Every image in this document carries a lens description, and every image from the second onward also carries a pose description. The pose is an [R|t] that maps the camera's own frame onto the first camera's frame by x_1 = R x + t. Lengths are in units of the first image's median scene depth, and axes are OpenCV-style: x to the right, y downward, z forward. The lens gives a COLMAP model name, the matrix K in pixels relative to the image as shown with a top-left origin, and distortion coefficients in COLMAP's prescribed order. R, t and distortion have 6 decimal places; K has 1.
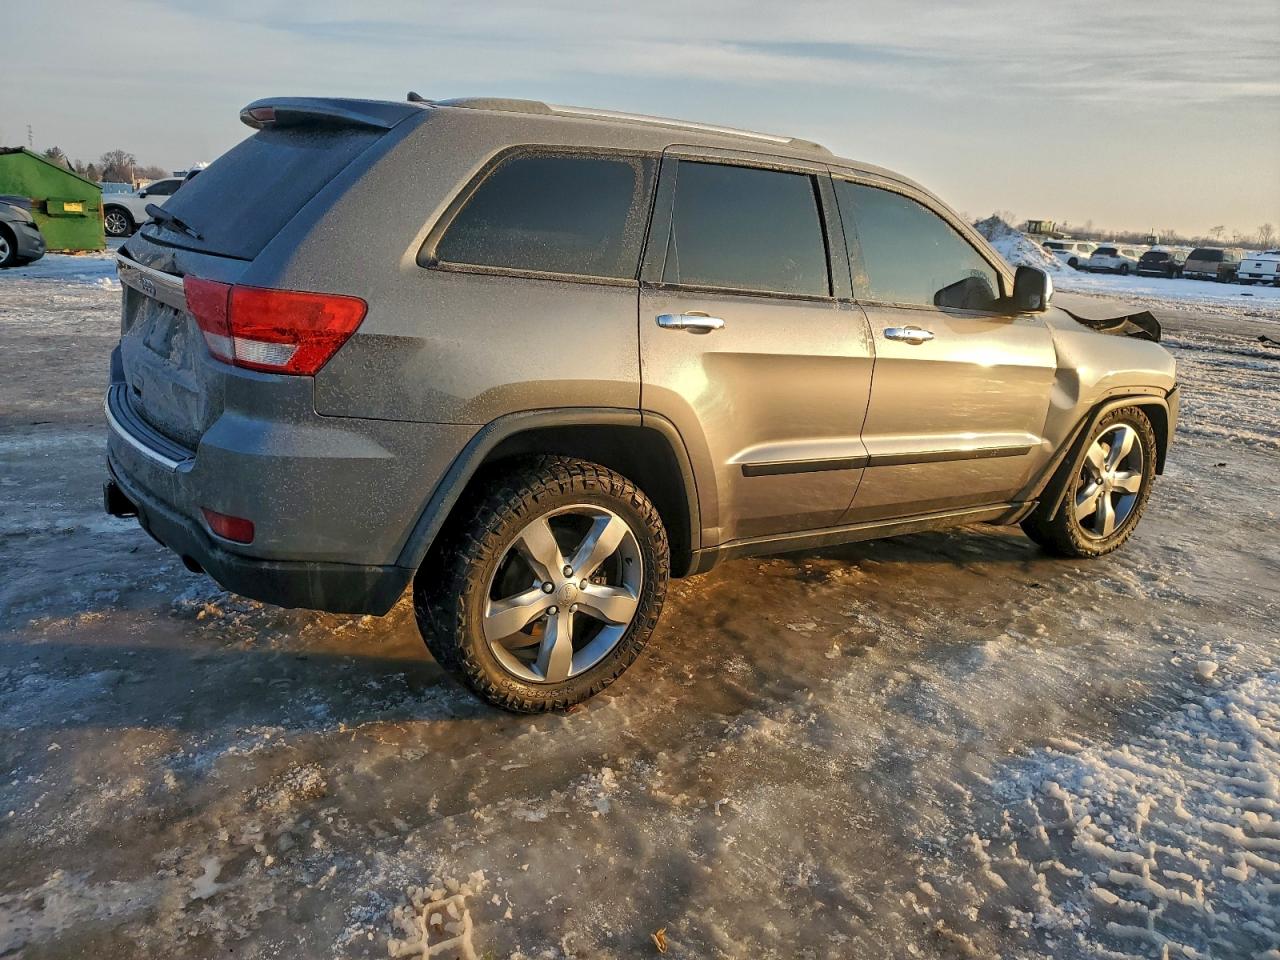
lens RADIAL K [[1055.7, 0, 650.4], [0, 1055.7, 480.0], [0, 0, 1]] dist [0.009806, 0.006614]
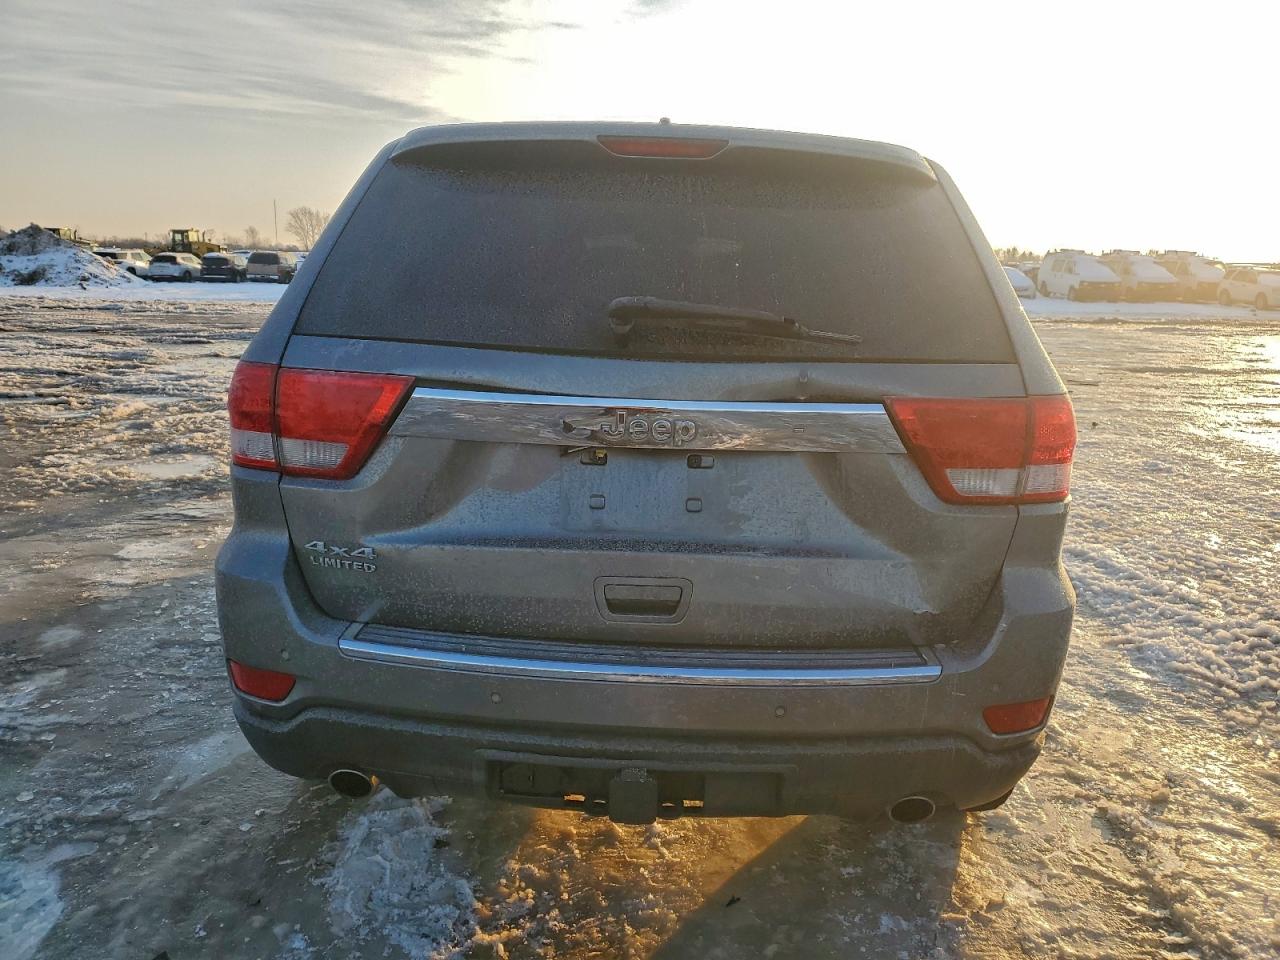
lens RADIAL K [[1055.7, 0, 650.4], [0, 1055.7, 480.0], [0, 0, 1]] dist [0.009806, 0.006614]
pose [[0.550511, -0.217463, 0.806007, -0.148949], [0.217210, 0.969536, 0.113227, -0.033729], [-0.806075, 0.112740, 0.580975, 0.103846]]
